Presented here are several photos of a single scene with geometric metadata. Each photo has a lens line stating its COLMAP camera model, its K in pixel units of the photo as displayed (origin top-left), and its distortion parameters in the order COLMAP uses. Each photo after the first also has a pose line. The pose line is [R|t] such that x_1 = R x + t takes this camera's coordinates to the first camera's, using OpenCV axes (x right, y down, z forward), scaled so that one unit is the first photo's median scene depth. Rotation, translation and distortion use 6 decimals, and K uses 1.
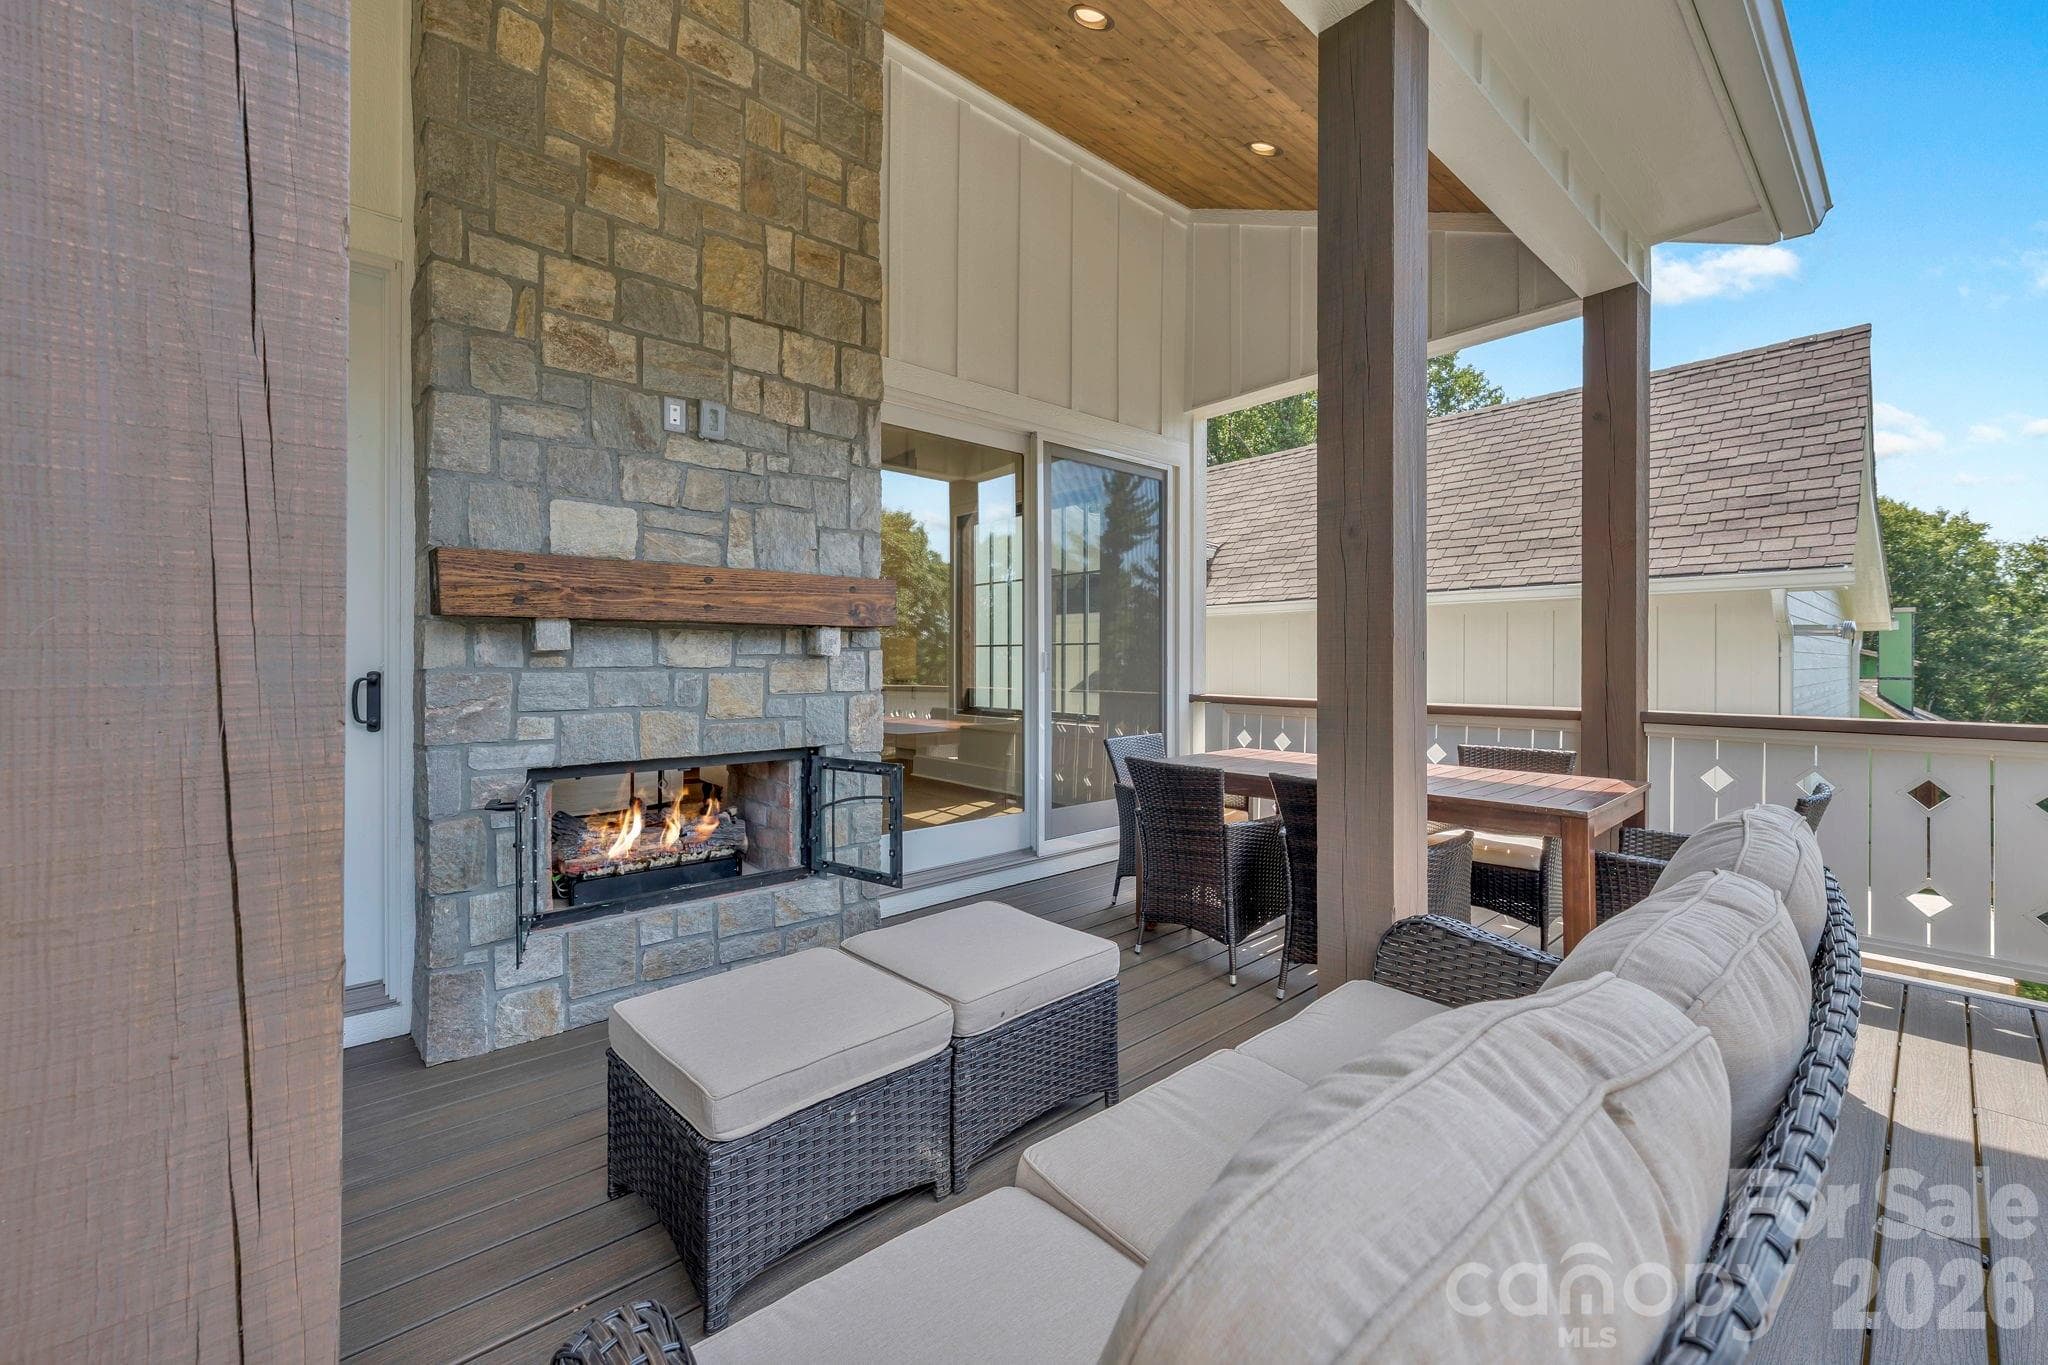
lens RADIAL K [[820.3, 0, 1025.8], [0, 820.3, 674.5], [0, 0, 1]] dist [0.004142, 0.000021]
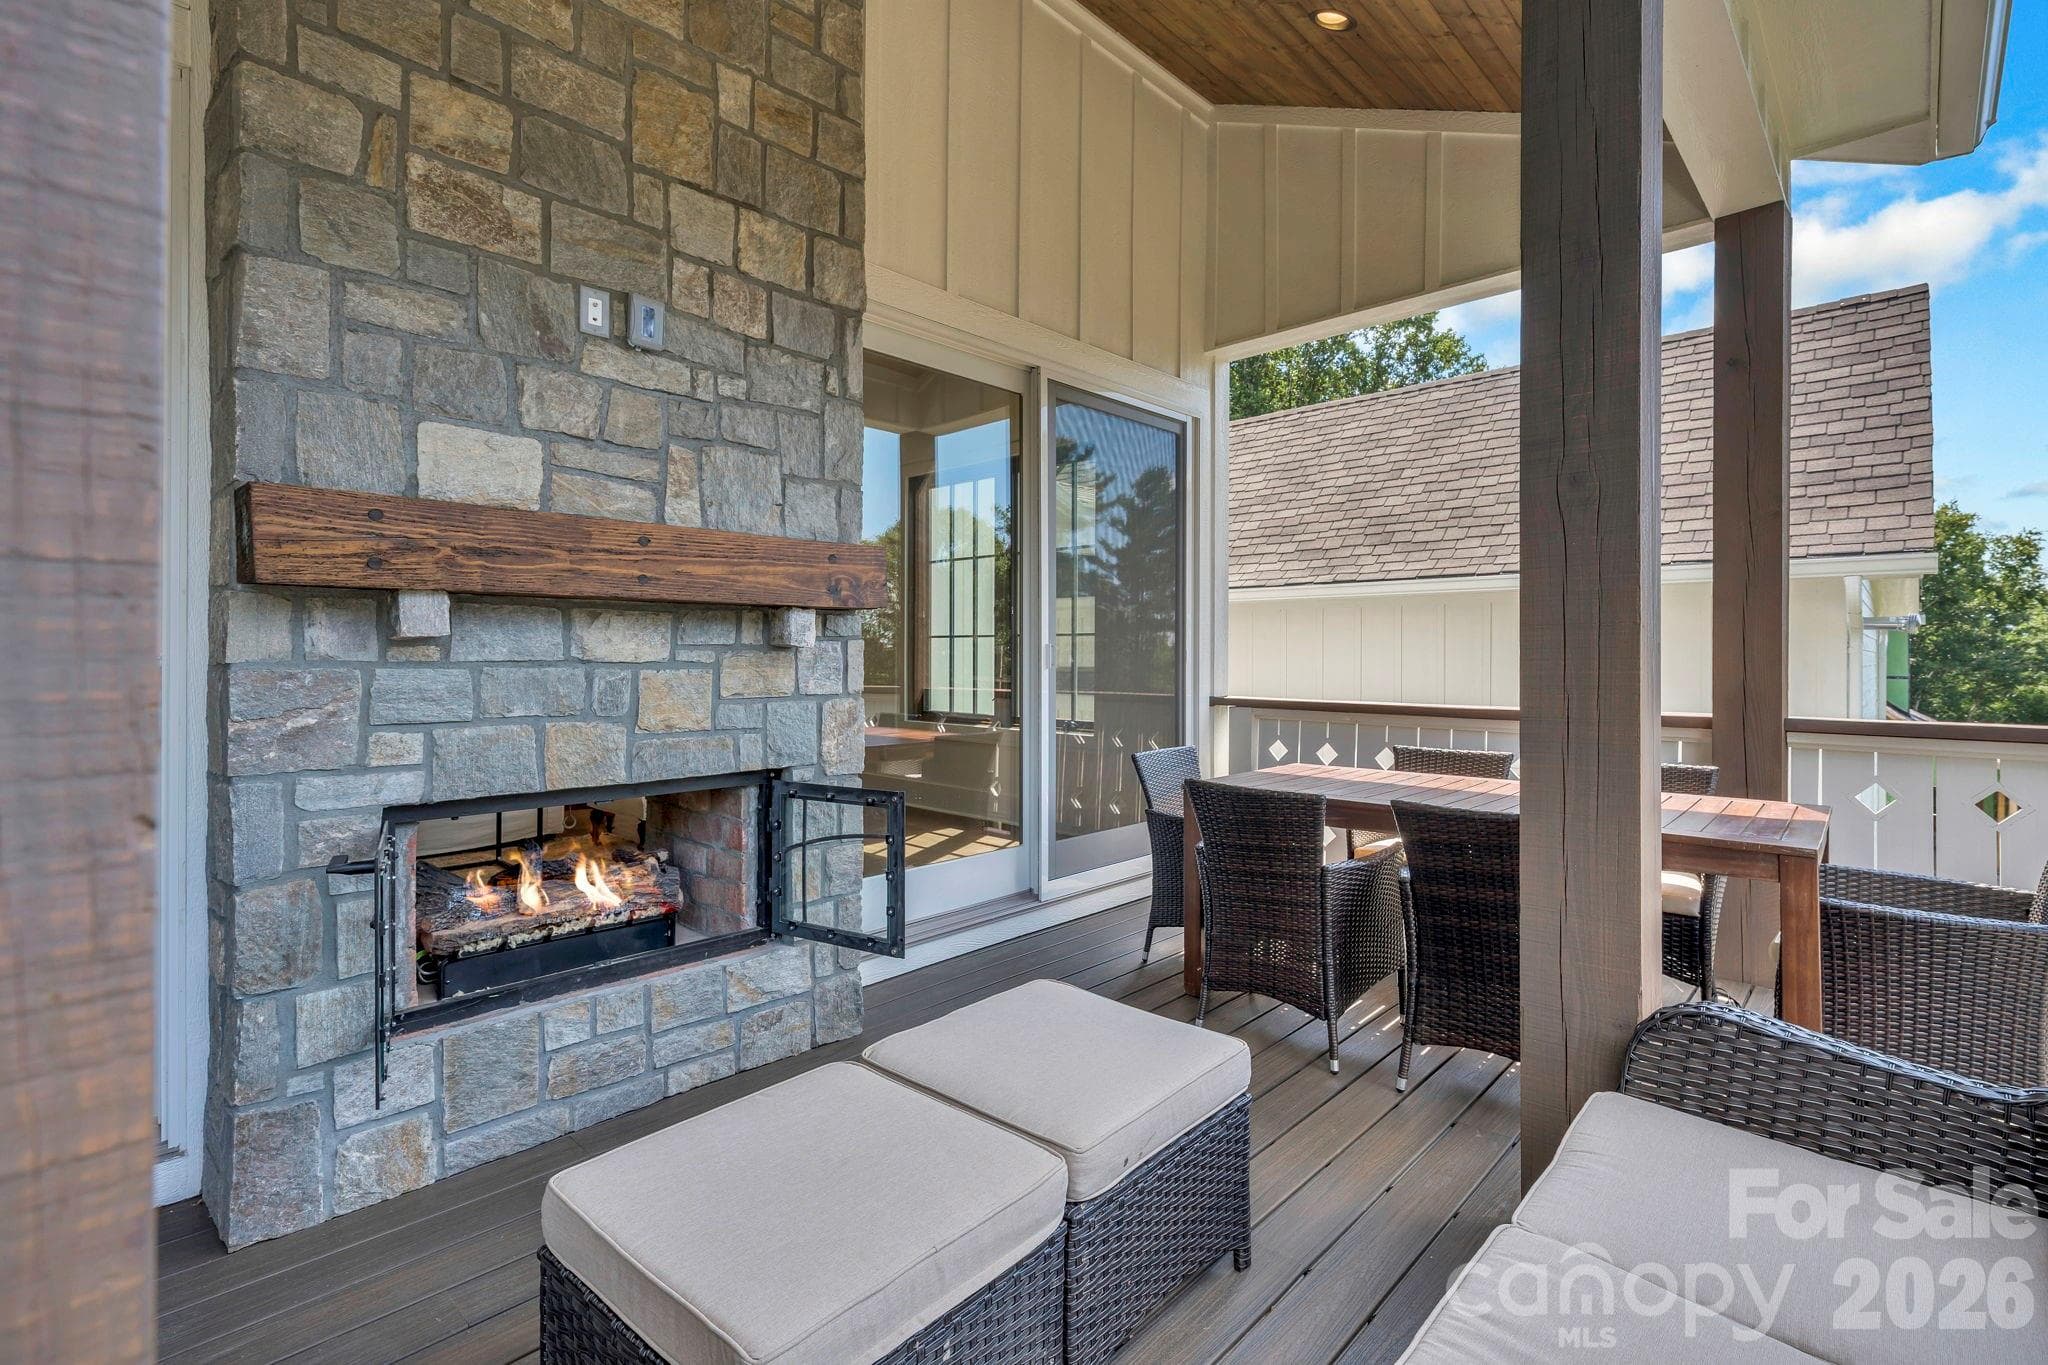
lens RADIAL K [[941.6, 0, 1023.2], [0, 941.6, 669.9], [0, 0, 1]] dist [0.002181, 0.001765]
pose [[0.996176, 0.001627, 0.087350, -0.109146], [-0.001476, 0.999997, -0.001789, -0.000582], [-0.087353, 0.001653, 0.996176, 0.125381]]
